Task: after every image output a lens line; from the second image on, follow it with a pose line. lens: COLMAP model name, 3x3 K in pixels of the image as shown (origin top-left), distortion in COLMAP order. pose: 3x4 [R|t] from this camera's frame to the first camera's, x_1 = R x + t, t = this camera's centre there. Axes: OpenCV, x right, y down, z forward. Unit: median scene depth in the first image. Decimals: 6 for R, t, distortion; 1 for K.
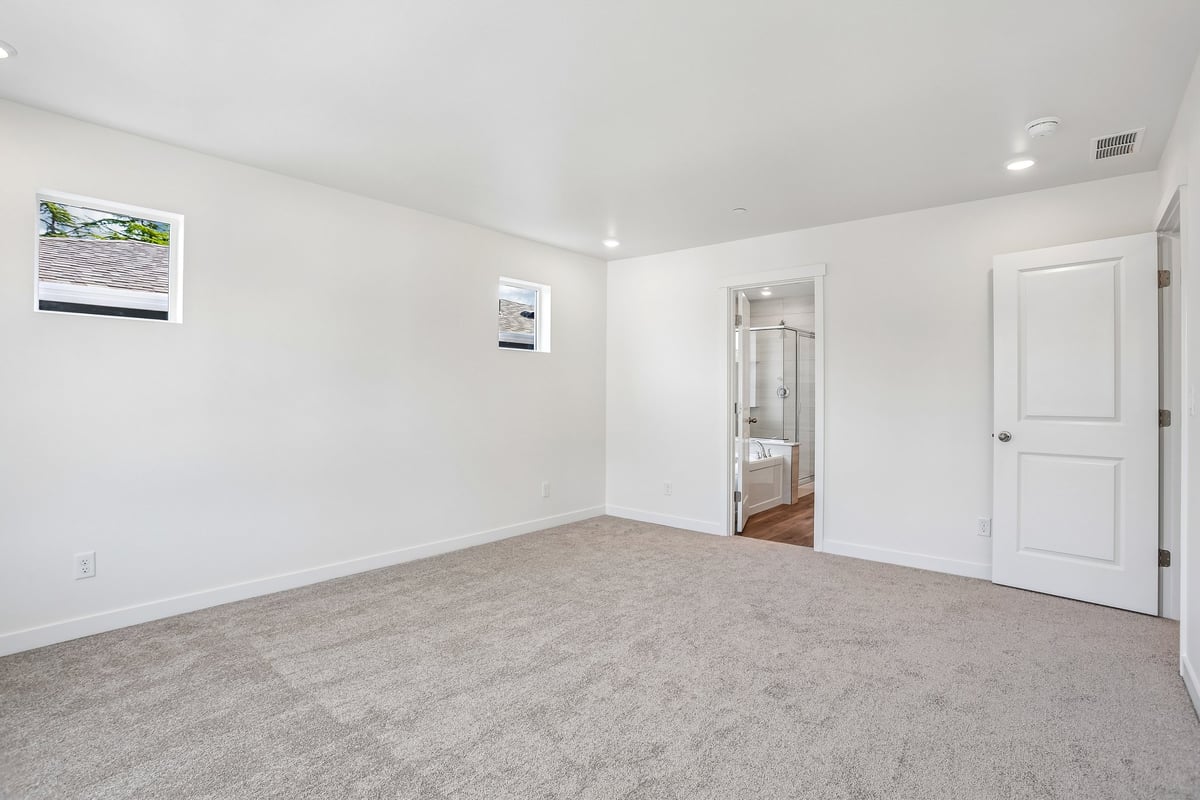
lens RADIAL K [[594.1, 0, 597.7], [0, 594.1, 395.1], [0, 0, 1]] dist [-0.042815, 0.030046]
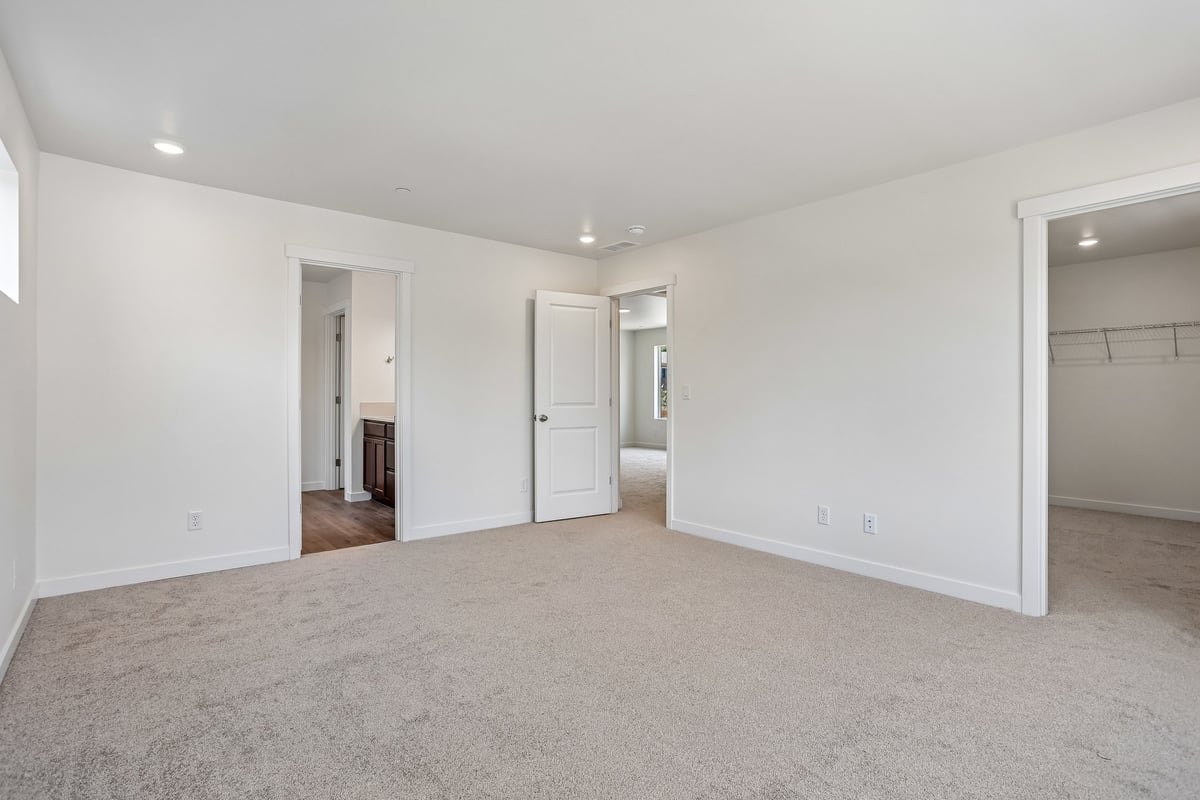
lens RADIAL K [[594.1, 0, 597.7], [0, 594.1, 395.1], [0, 0, 1]] dist [-0.042815, 0.030046]
pose [[0.202613, -0.016766, 0.979115, -0.547437], [-0.009277, 0.999776, 0.019040, -0.010562], [-0.979215, -0.012941, 0.202412, 0.460993]]
